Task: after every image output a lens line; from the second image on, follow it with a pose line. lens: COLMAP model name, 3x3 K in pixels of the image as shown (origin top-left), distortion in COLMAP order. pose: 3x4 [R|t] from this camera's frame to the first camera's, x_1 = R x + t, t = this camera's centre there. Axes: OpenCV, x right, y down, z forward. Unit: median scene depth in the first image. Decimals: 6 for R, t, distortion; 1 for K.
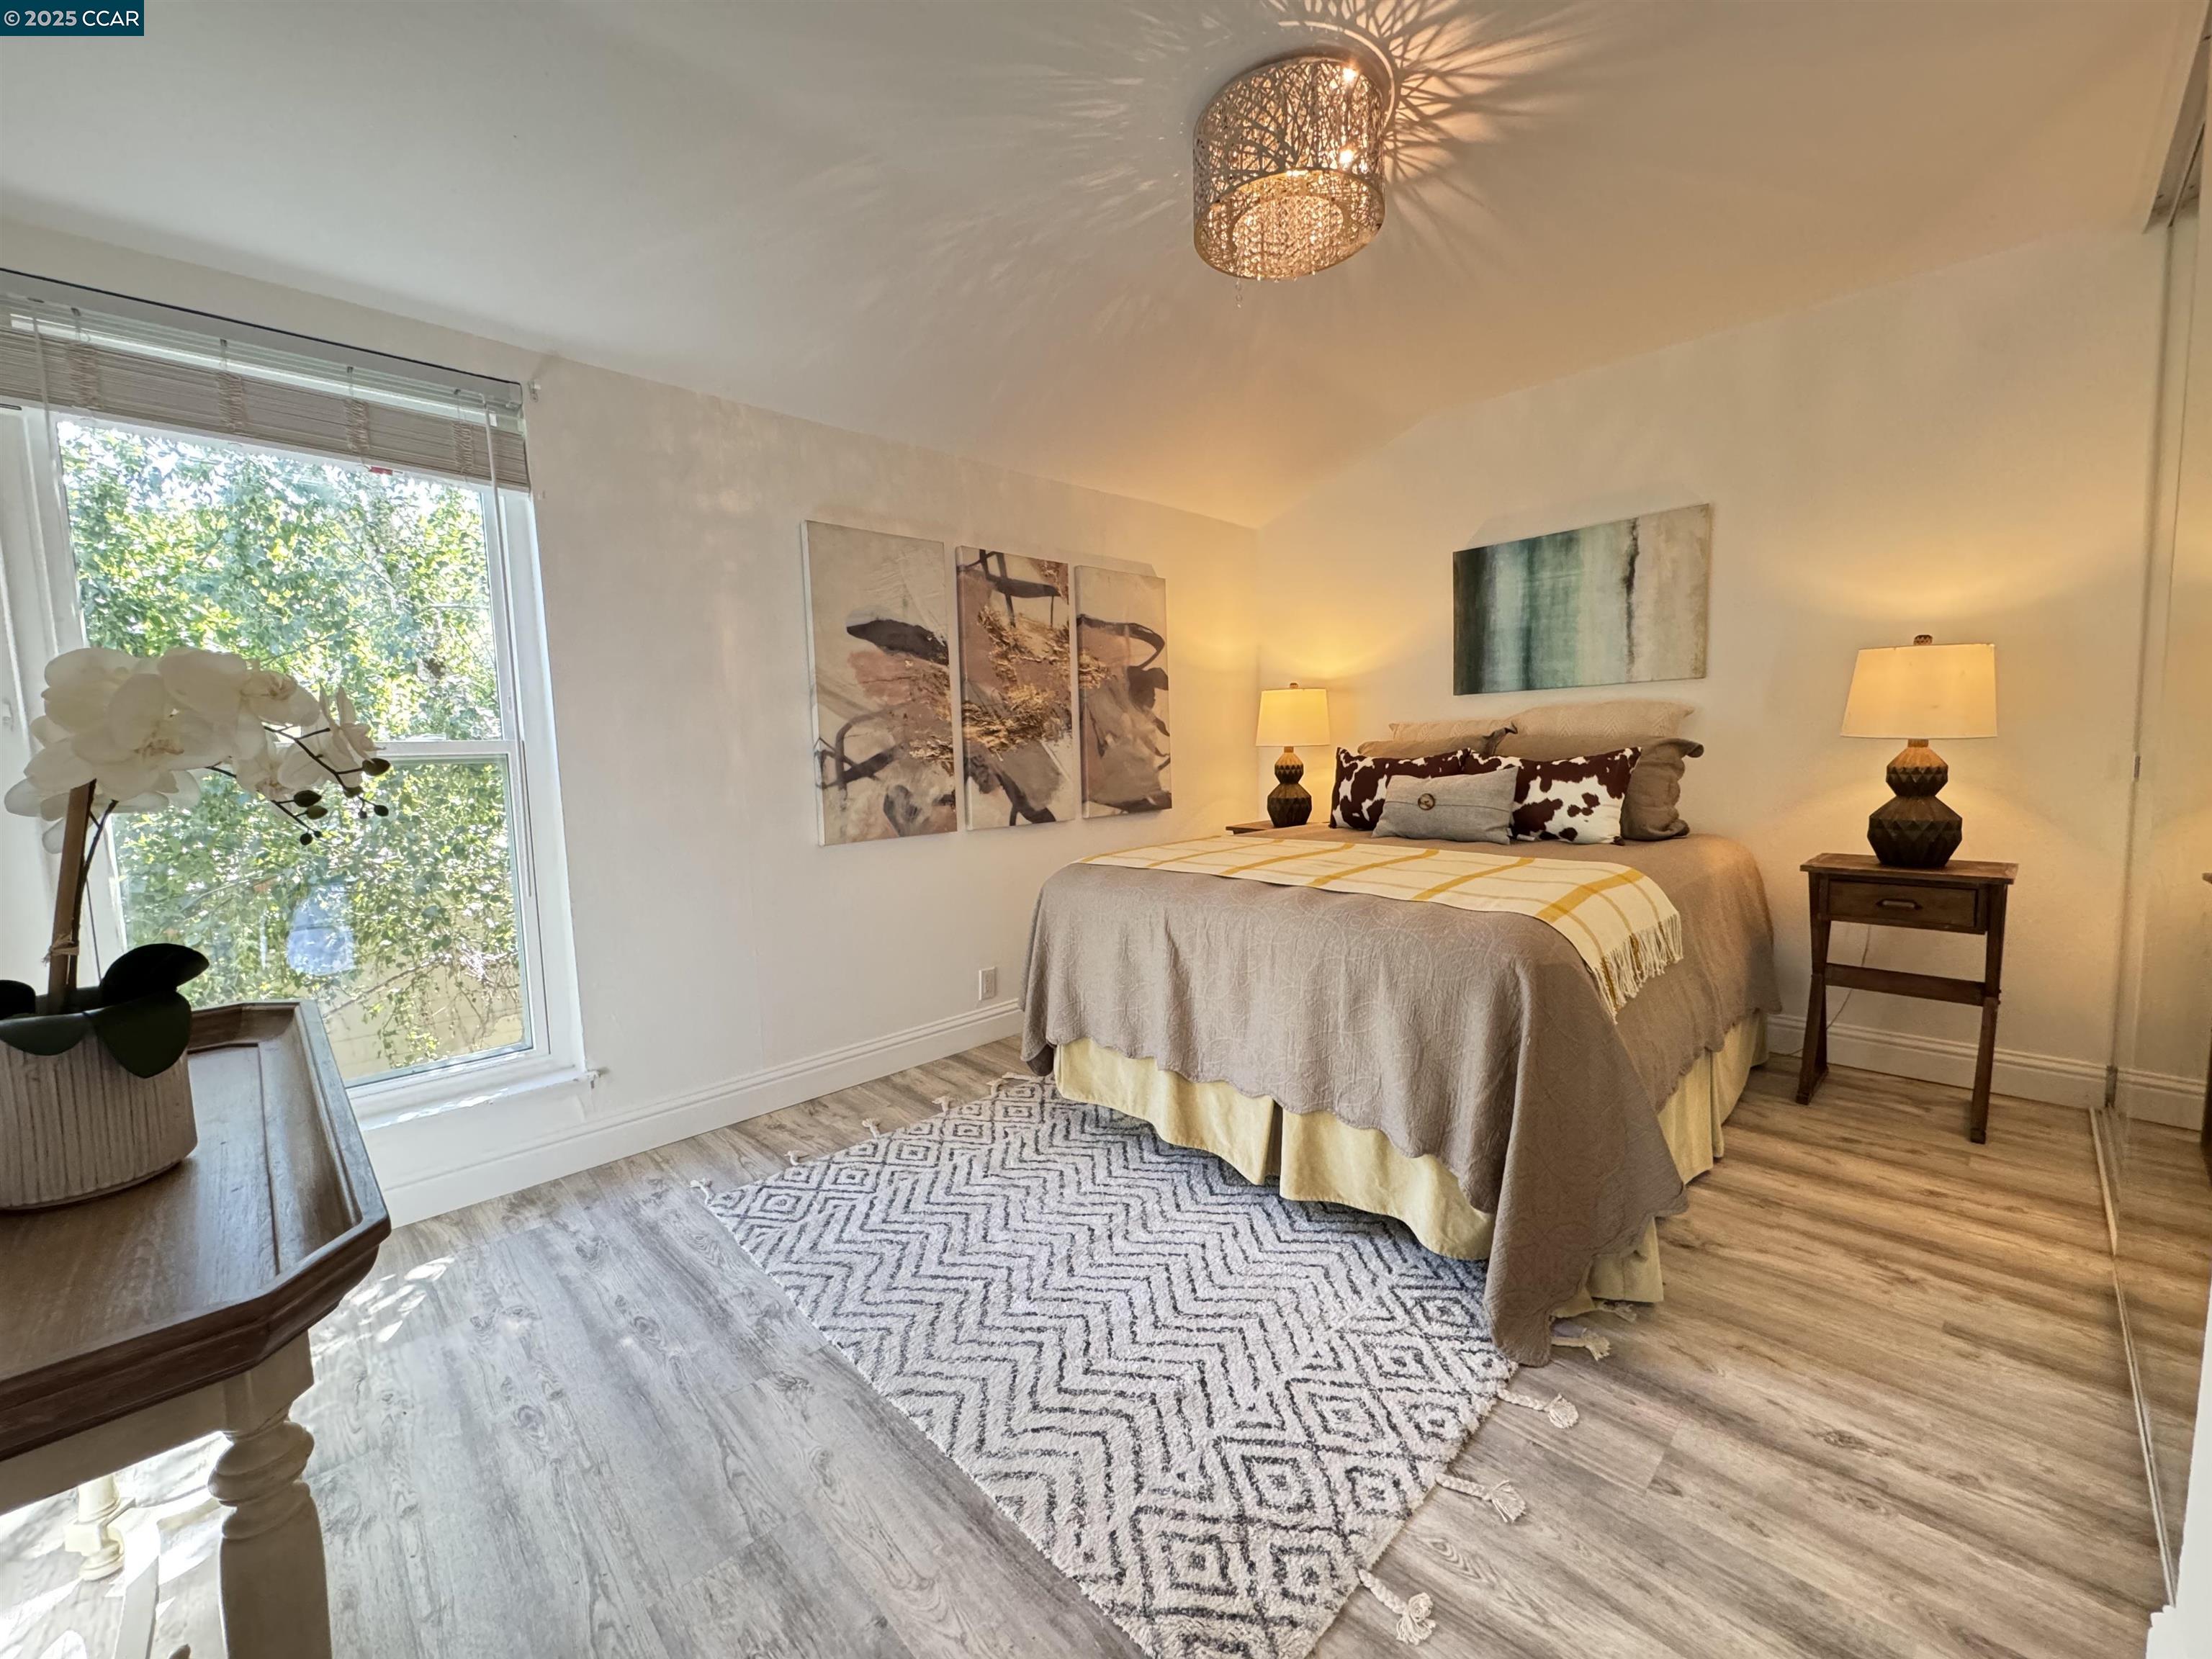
lens RADIAL K [[888.6, 0, 1103.3], [0, 888.6, 828.4], [0, 0, 1]] dist [-0.004492, 0.000847]
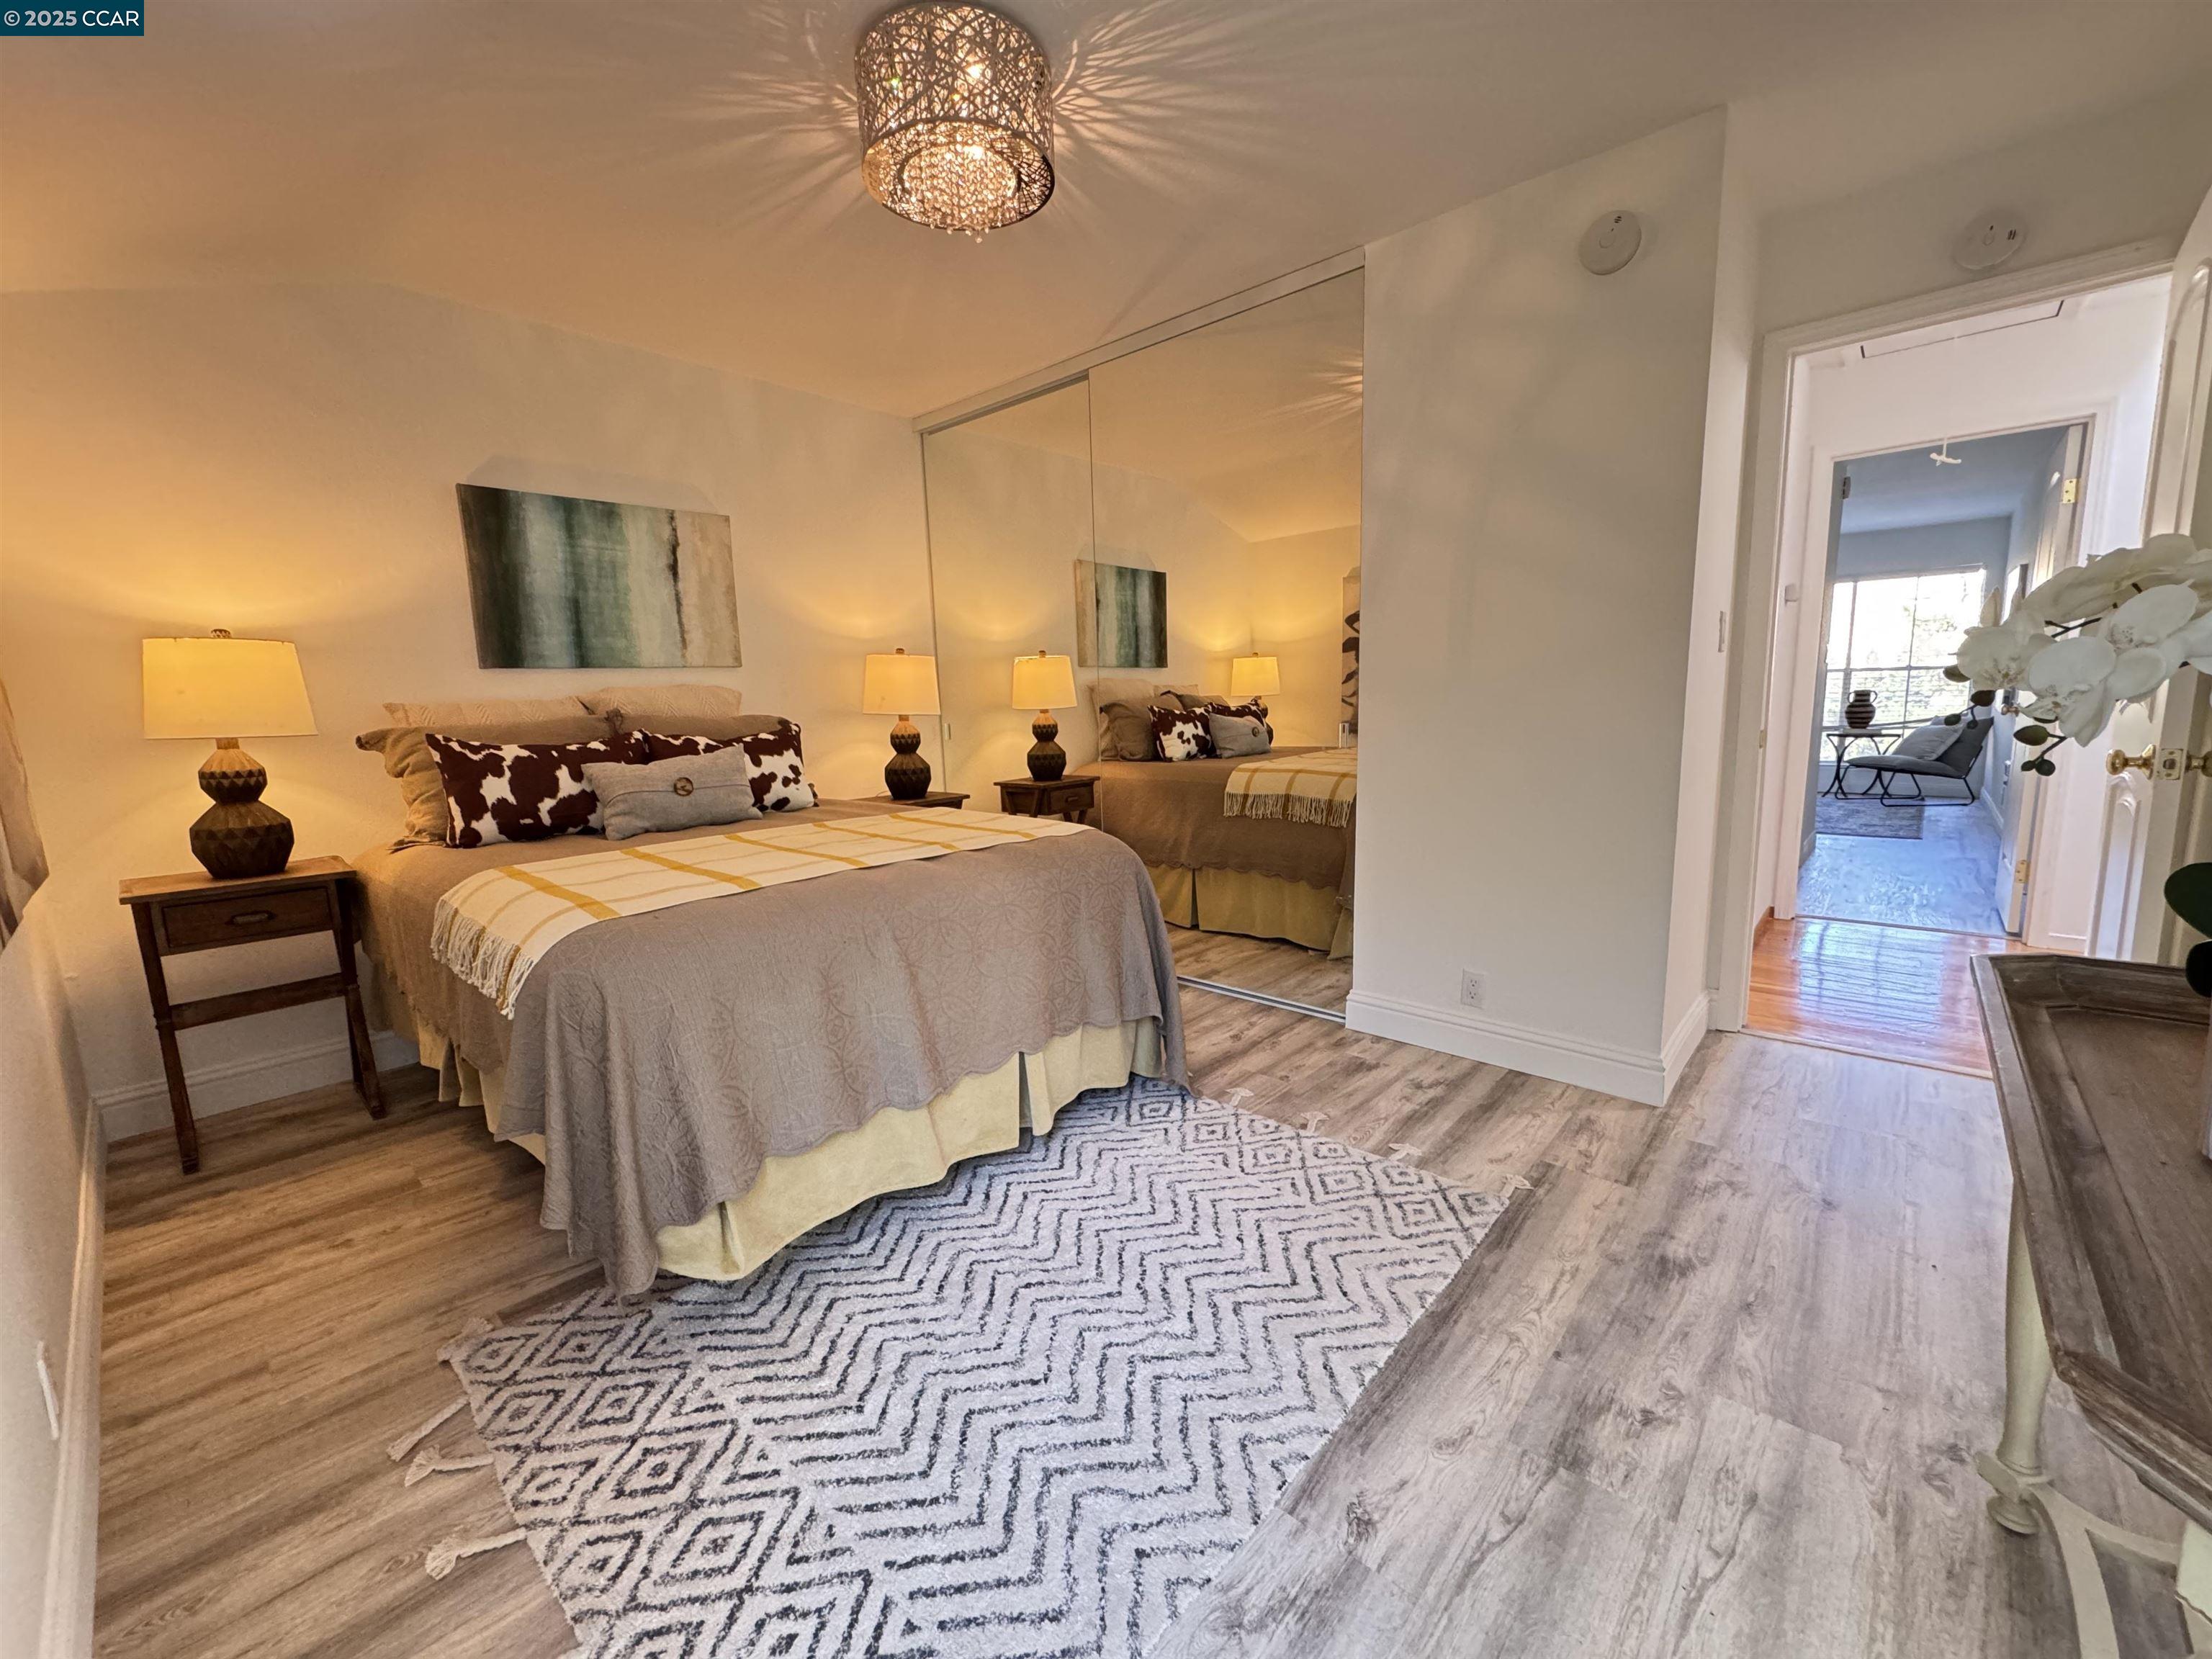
lens RADIAL K [[888.6, 0, 1103.0], [0, 888.6, 827.3], [0, 0, 1]] dist [-0.004492, 0.000847]
pose [[-0.065688, -0.114498, 0.991249, -0.638331], [0.126377, 0.984441, 0.122086, -0.052713], [-0.989805, 0.133291, -0.050196, 0.732926]]
